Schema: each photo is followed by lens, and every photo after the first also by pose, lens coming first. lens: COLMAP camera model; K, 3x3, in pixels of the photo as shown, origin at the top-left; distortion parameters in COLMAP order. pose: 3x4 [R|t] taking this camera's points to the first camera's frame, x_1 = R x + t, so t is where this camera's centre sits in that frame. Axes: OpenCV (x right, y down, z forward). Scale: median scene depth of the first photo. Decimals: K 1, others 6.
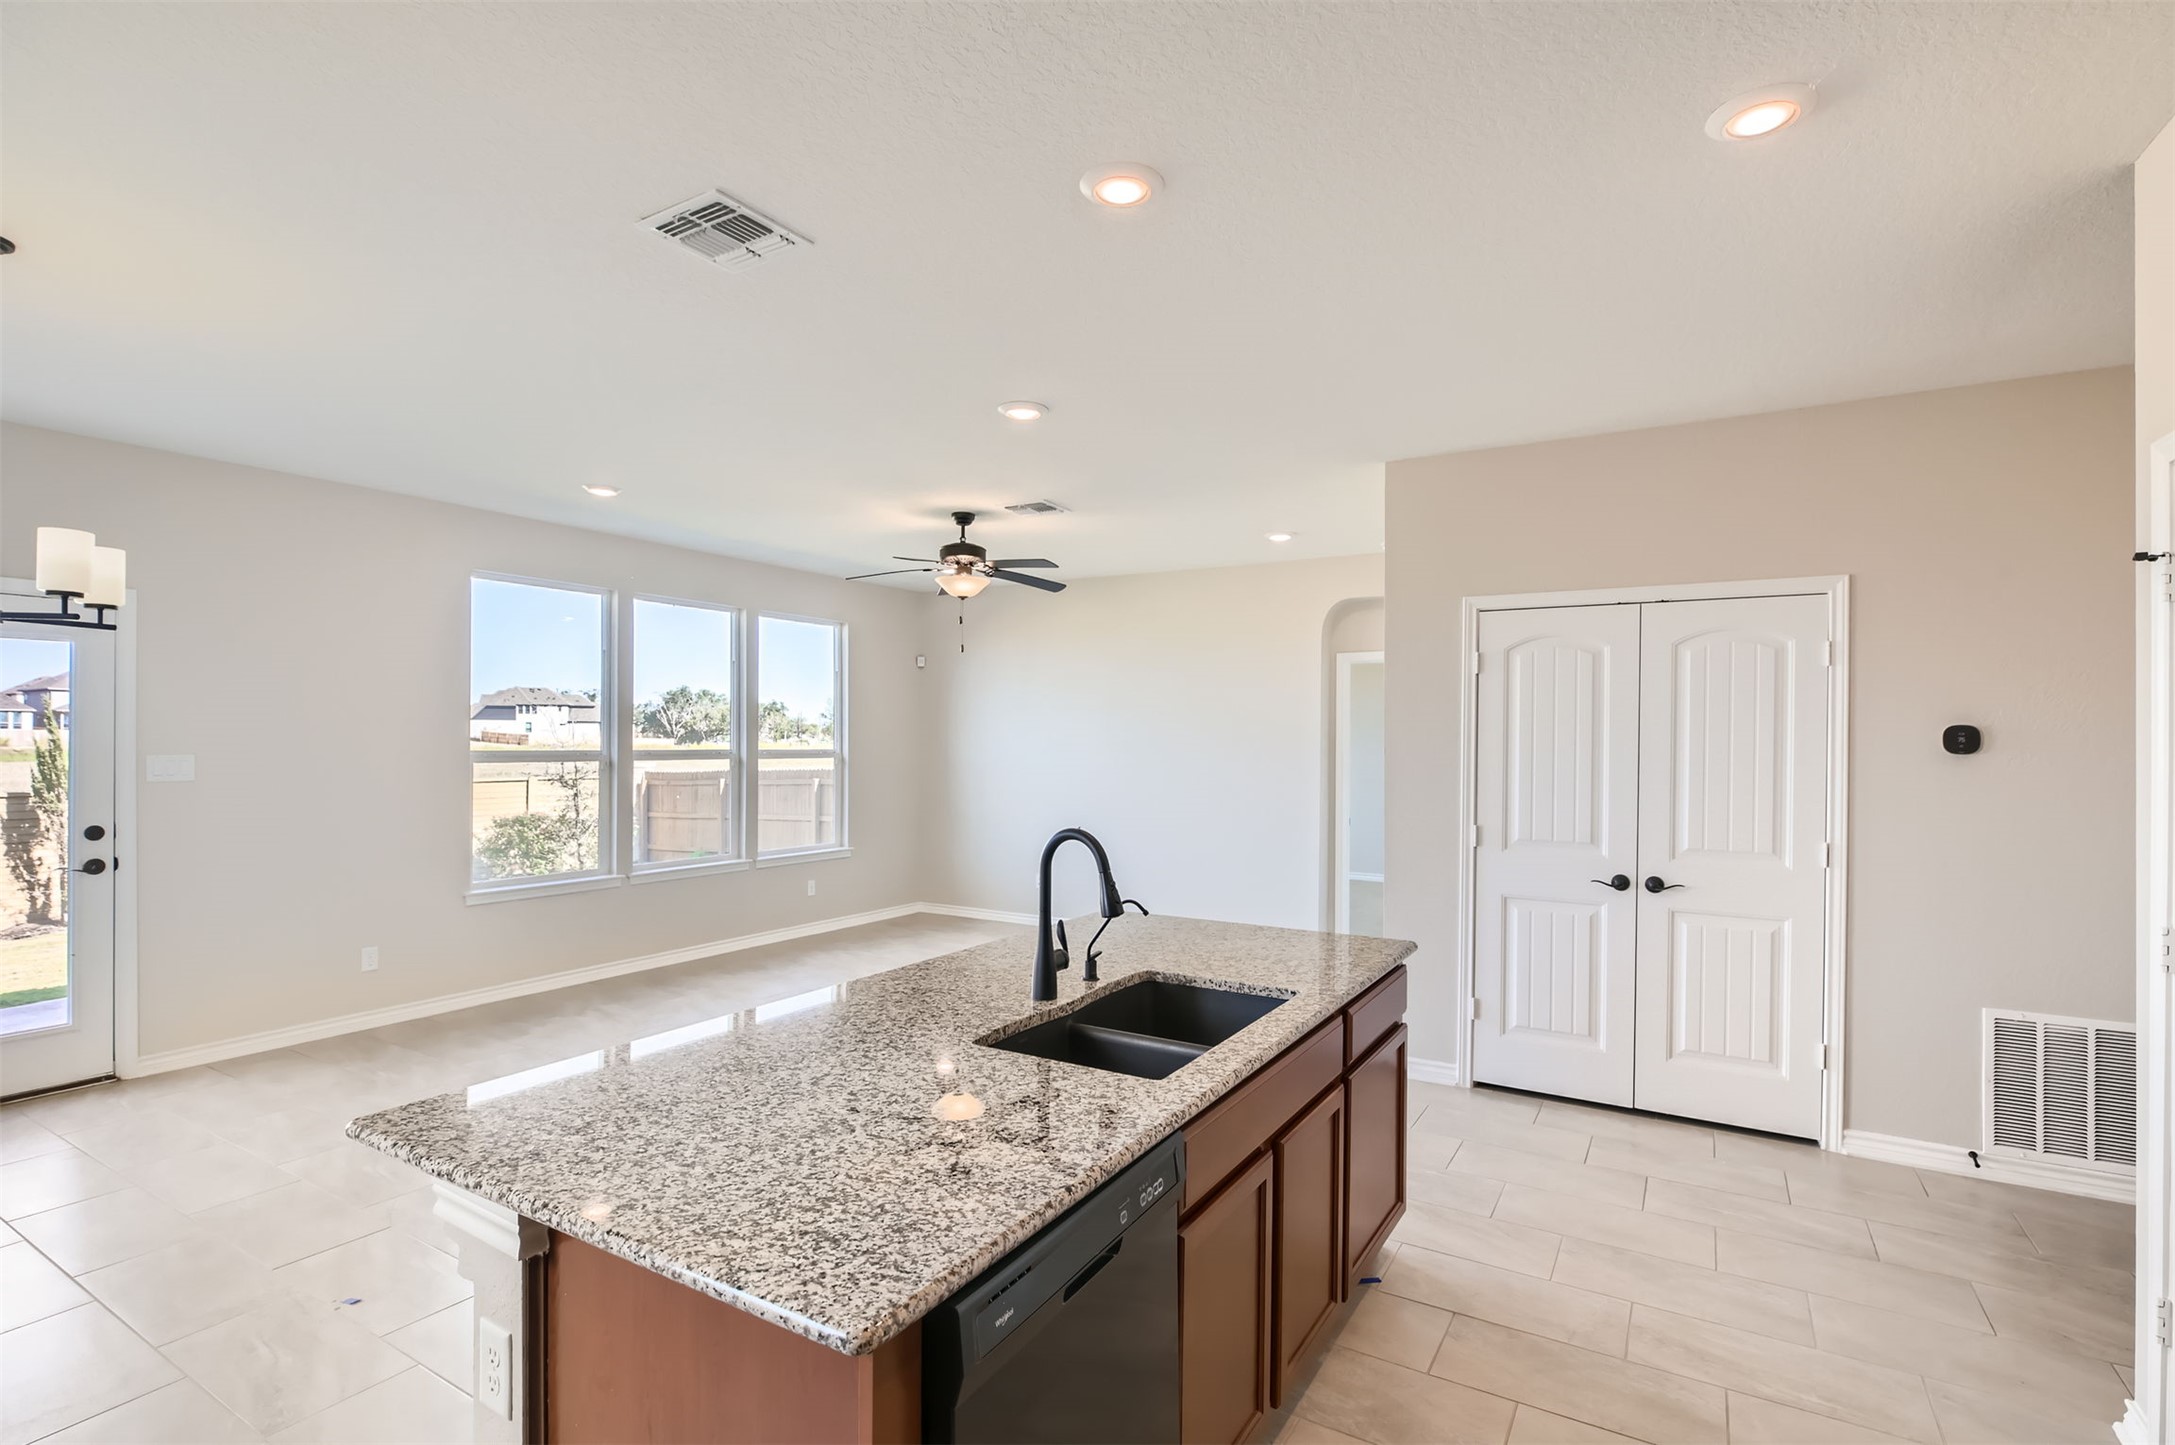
lens RADIAL K [[1010.0, 0, 1084.3], [0, 1010.0, 734.8], [0, 0, 1]] dist [-0.003935, -0.000021]
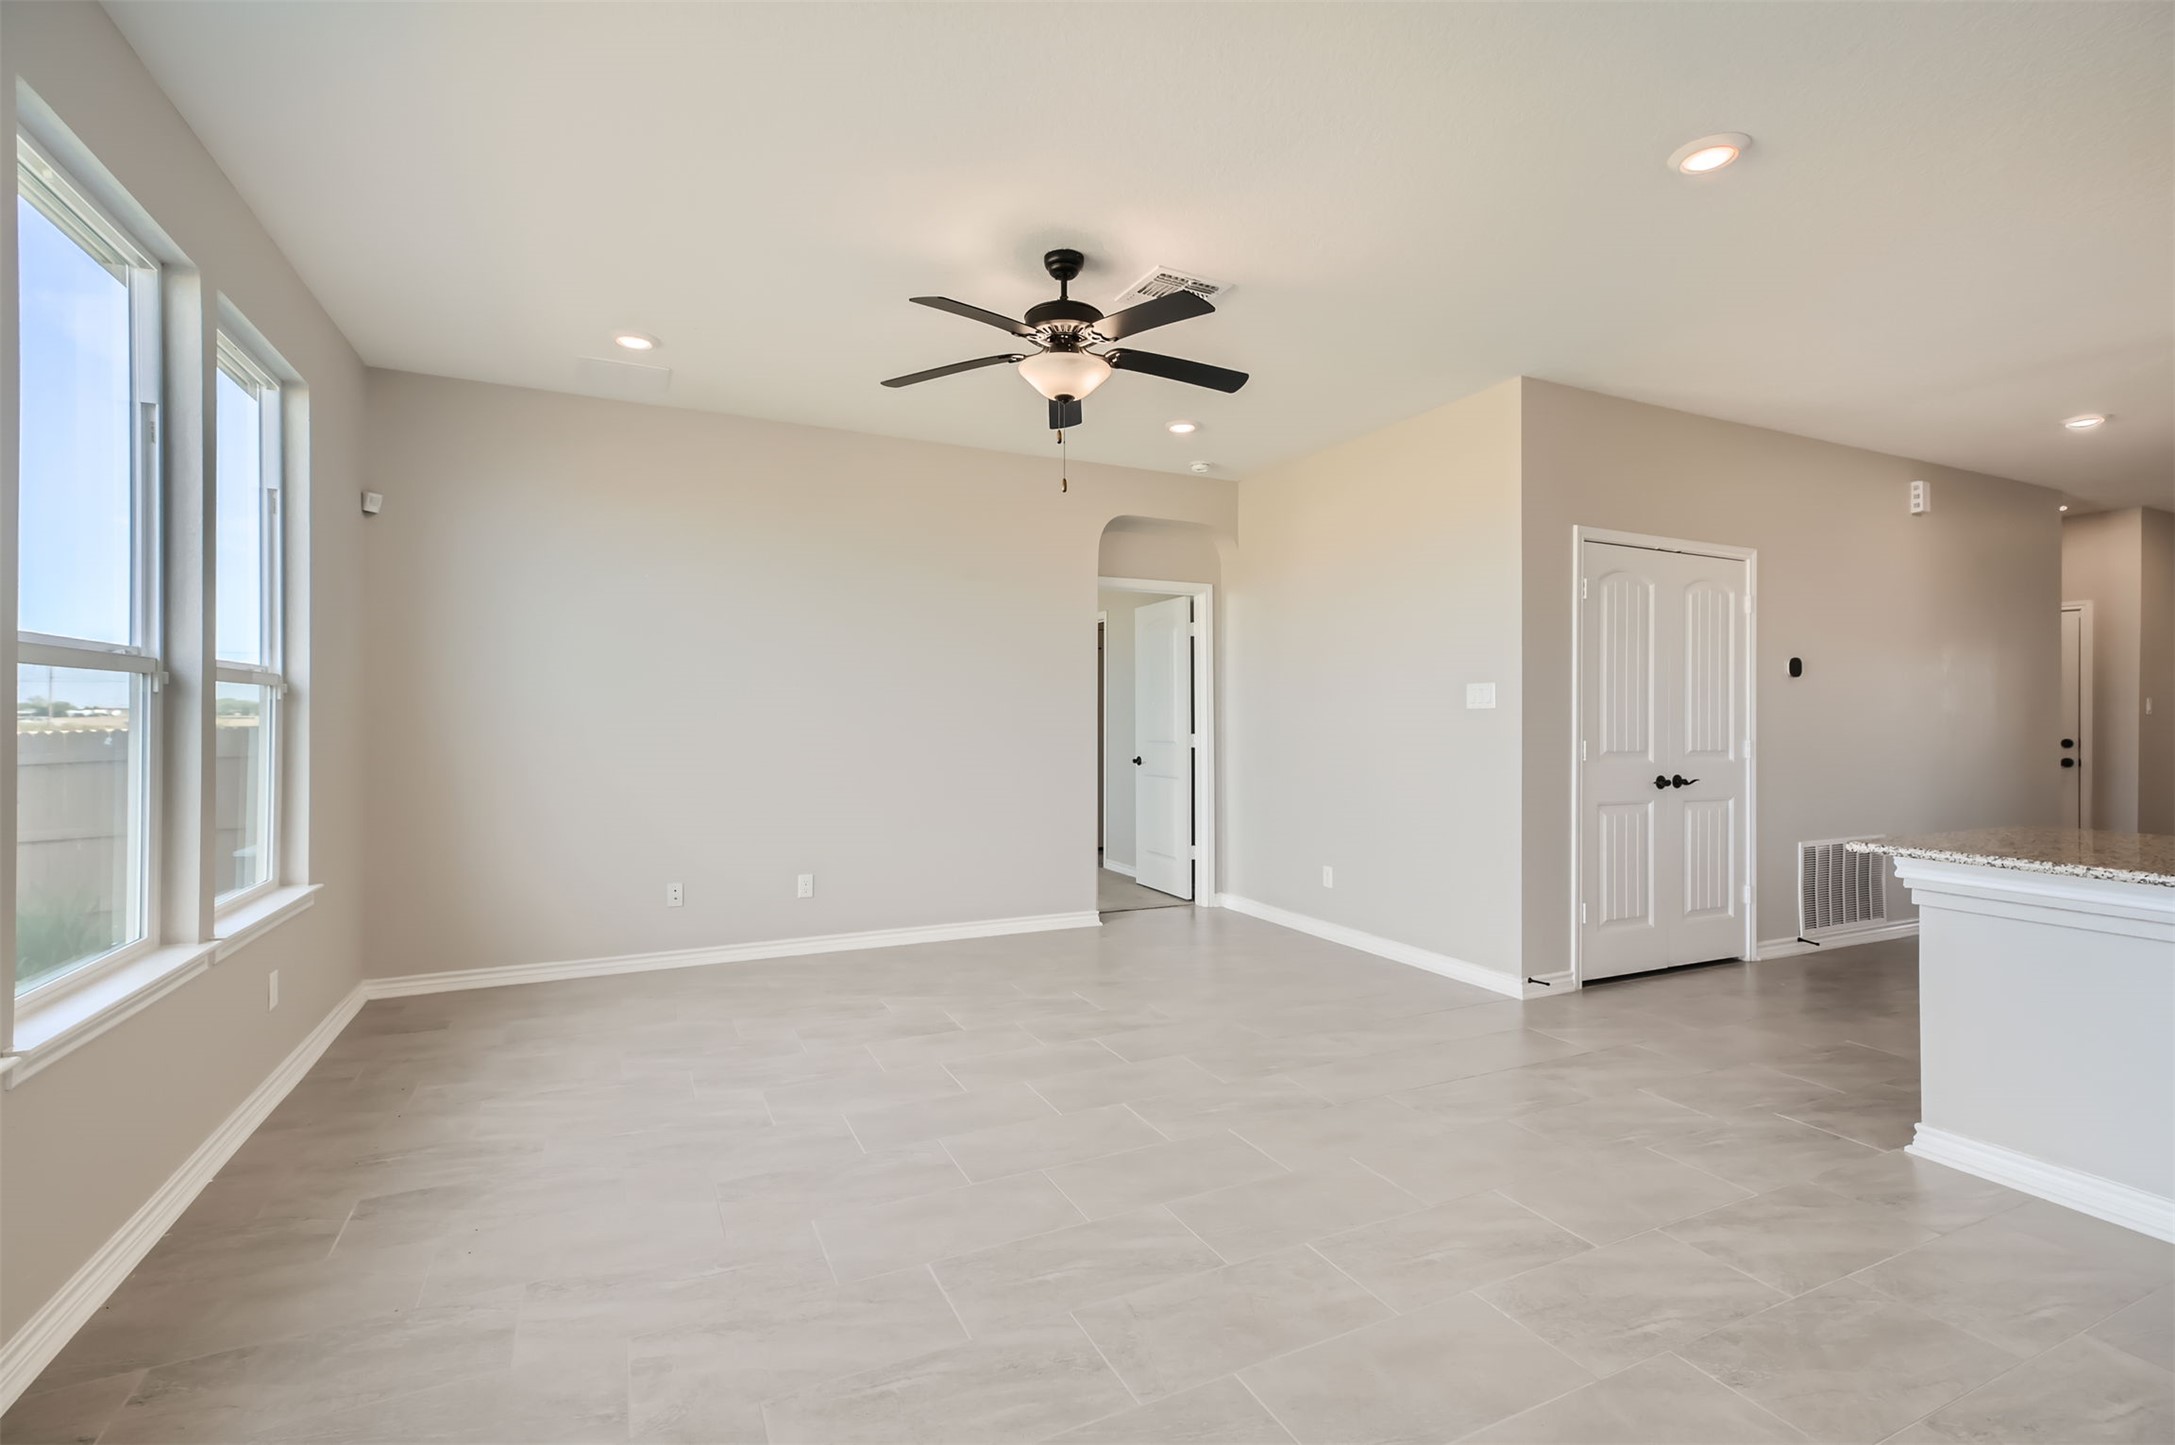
lens RADIAL K [[982.4, 0, 1089.7], [0, 982.4, 718.0], [0, 0, 1]] dist [0.009391, 0.000105]
pose [[0.542470, -0.006748, 0.840048, -0.549123], [-0.005591, 0.999917, 0.011643, 0.039861], [-0.840056, -0.011012, 0.542387, 0.622296]]
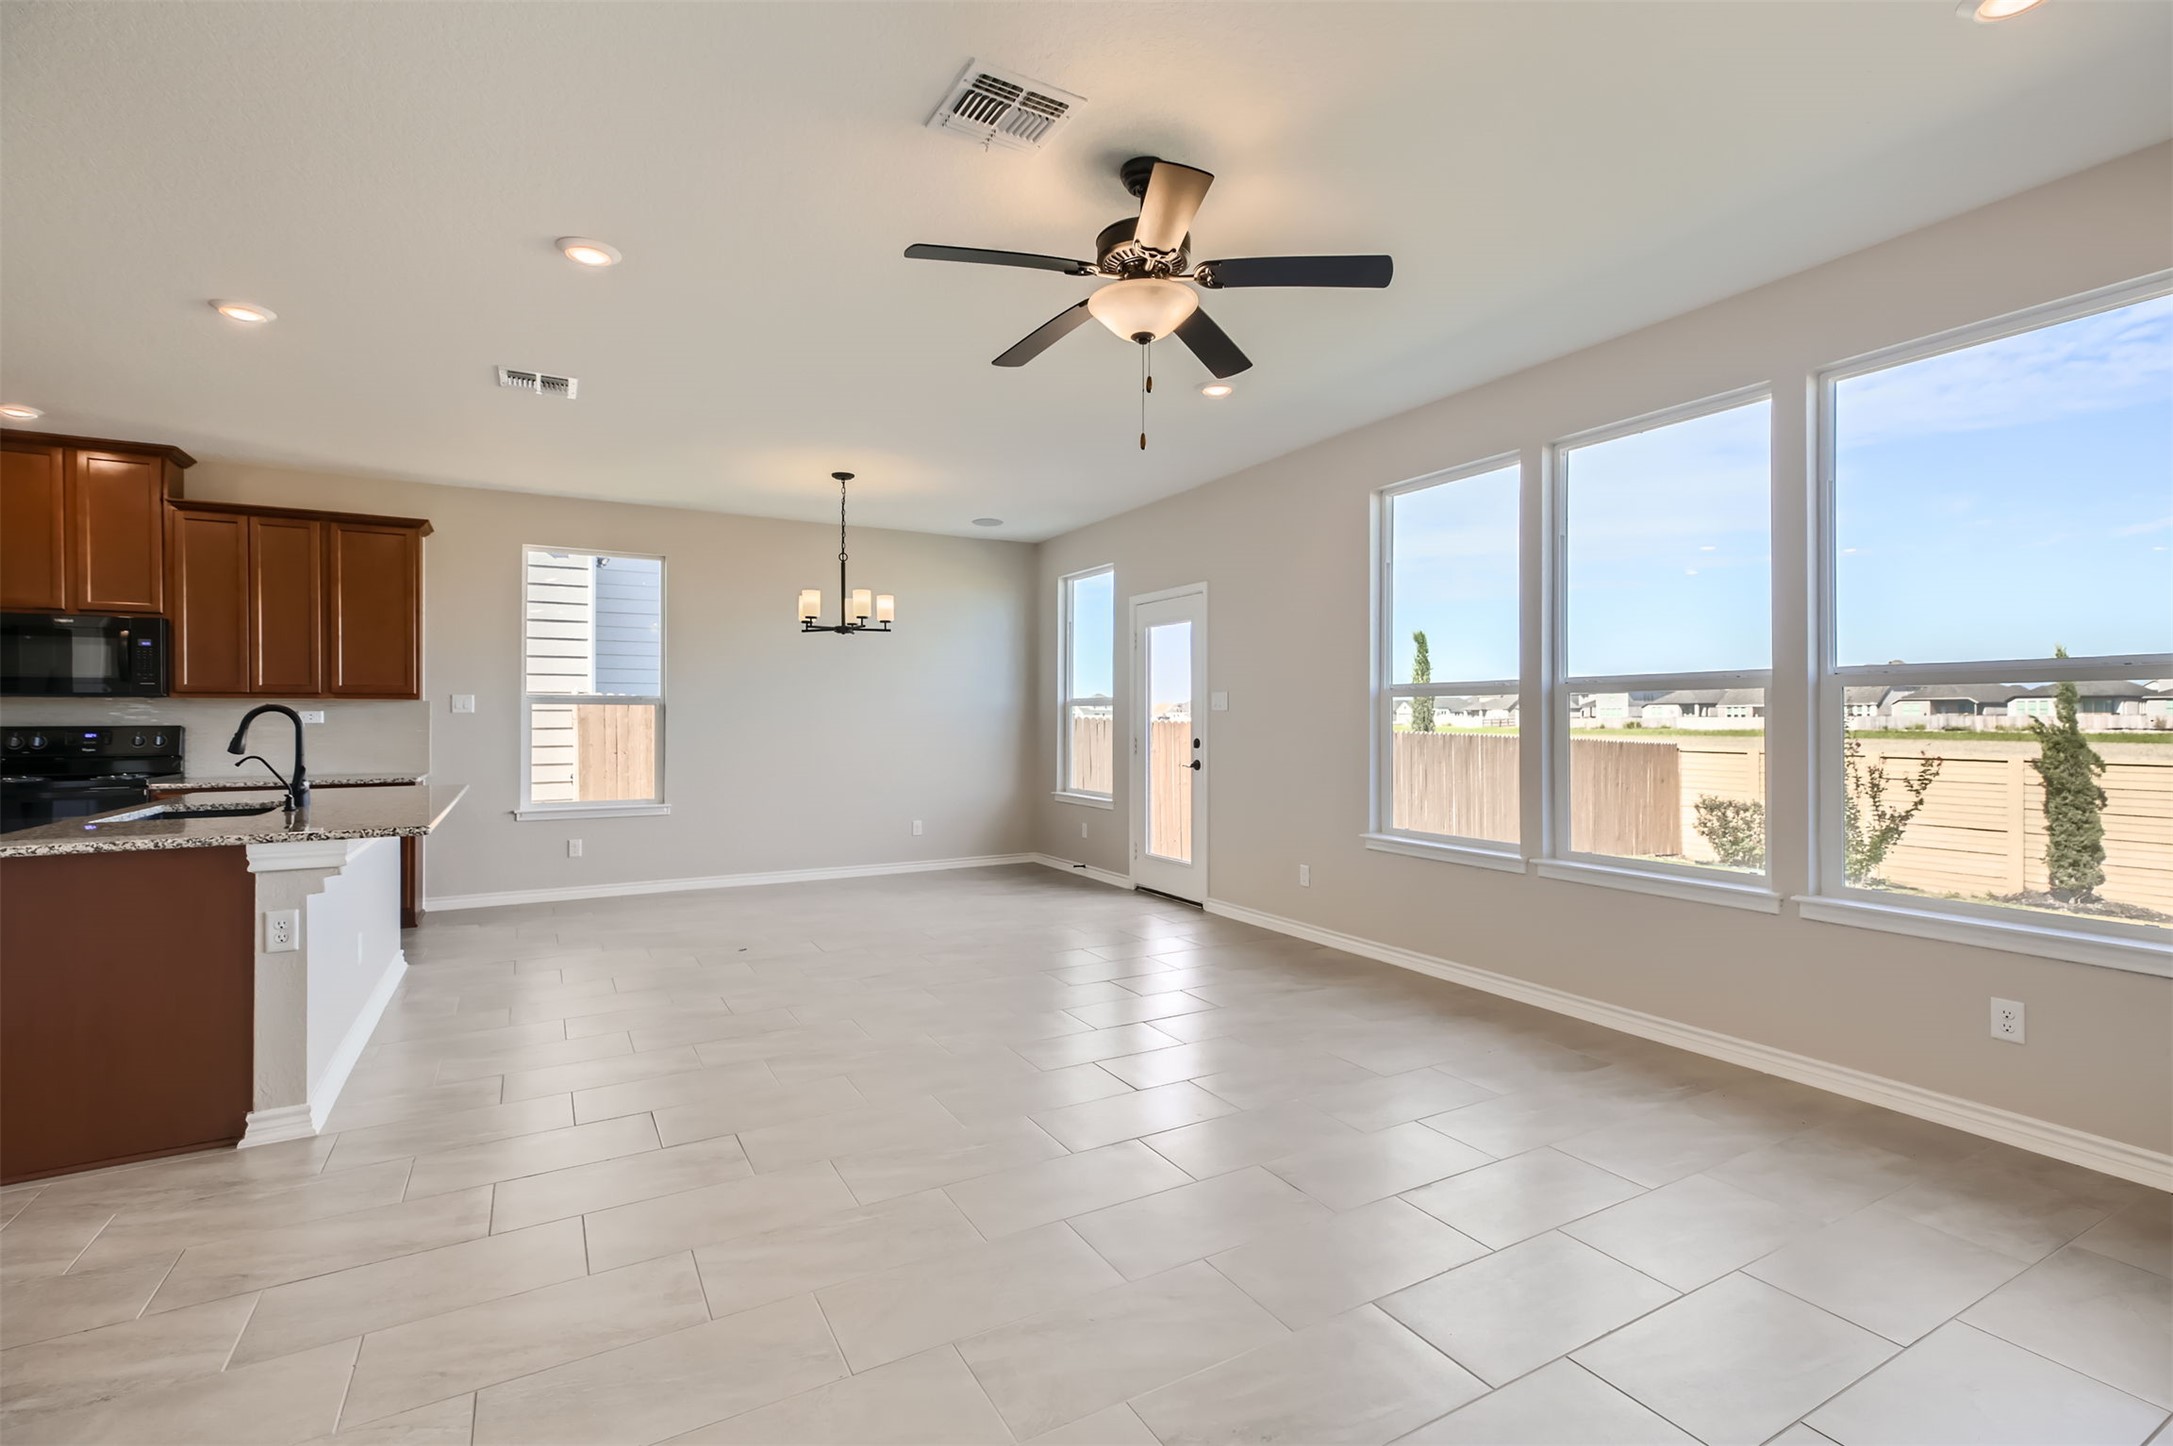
lens RADIAL K [[981.5, 0, 1088.7], [0, 981.5, 718.5], [0, 0, 1]] dist [0.009391, 0.000105]
pose [[-0.487789, -0.004655, -0.872949, 0.289402], [0.003905, 0.999964, -0.007514, 0.049077], [0.872953, -0.007074, -0.487753, 1.116291]]
